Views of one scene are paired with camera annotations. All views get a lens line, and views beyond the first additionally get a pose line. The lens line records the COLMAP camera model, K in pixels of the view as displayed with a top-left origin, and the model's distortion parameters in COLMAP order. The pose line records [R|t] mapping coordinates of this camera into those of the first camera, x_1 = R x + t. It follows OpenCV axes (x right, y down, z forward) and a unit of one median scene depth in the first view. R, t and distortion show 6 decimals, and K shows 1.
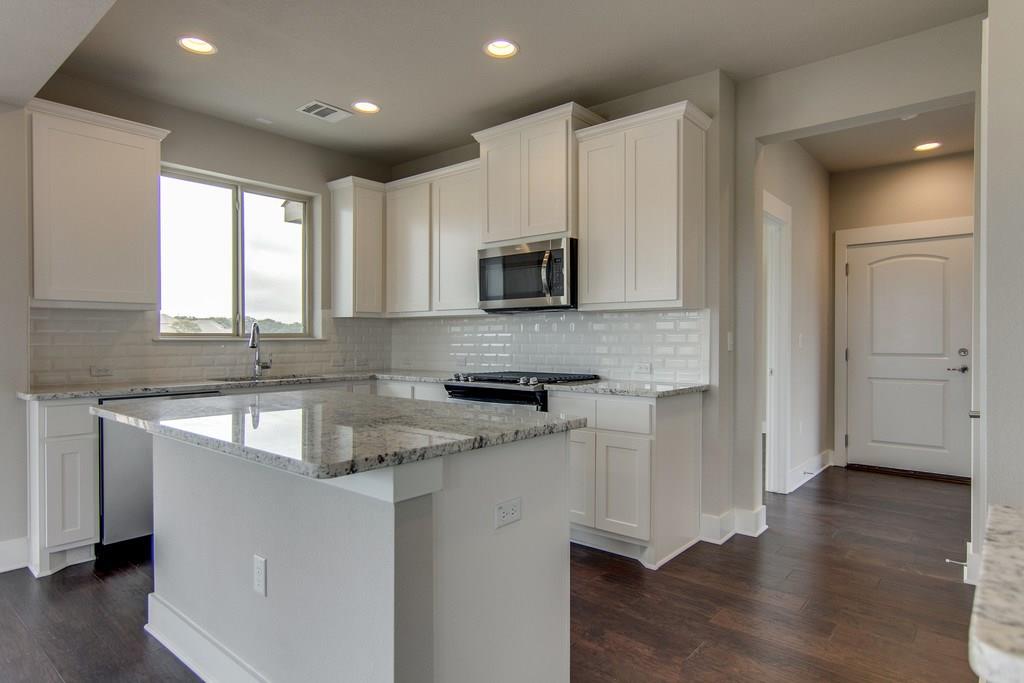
lens RADIAL K [[584.1, 0, 514.9], [0, 584.1, 343.5], [0, 0, 1]] dist [0.004746, -0.001011]
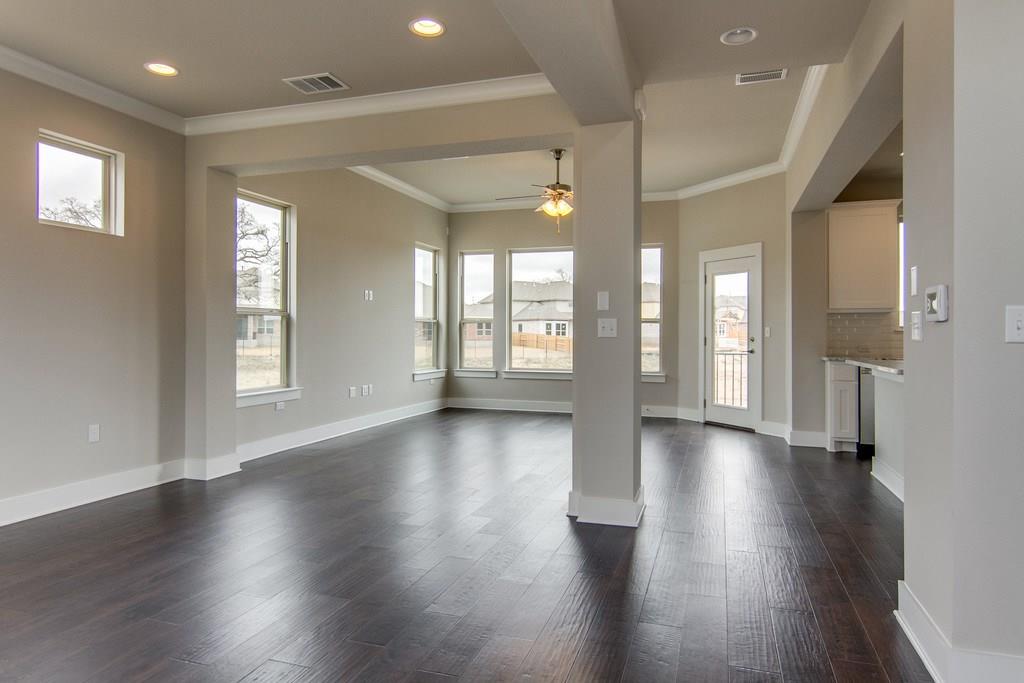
lens RADIAL K [[623.4, 0, 511.5], [0, 623.4, 328.6], [0, 0, 1]] dist [-0.006130, 0.005784]
pose [[0.368103, -0.006360, -0.929763, 0.578650], [-0.011321, 0.999872, -0.011322, 0.019827], [0.929716, 0.014693, 0.367984, -0.598971]]
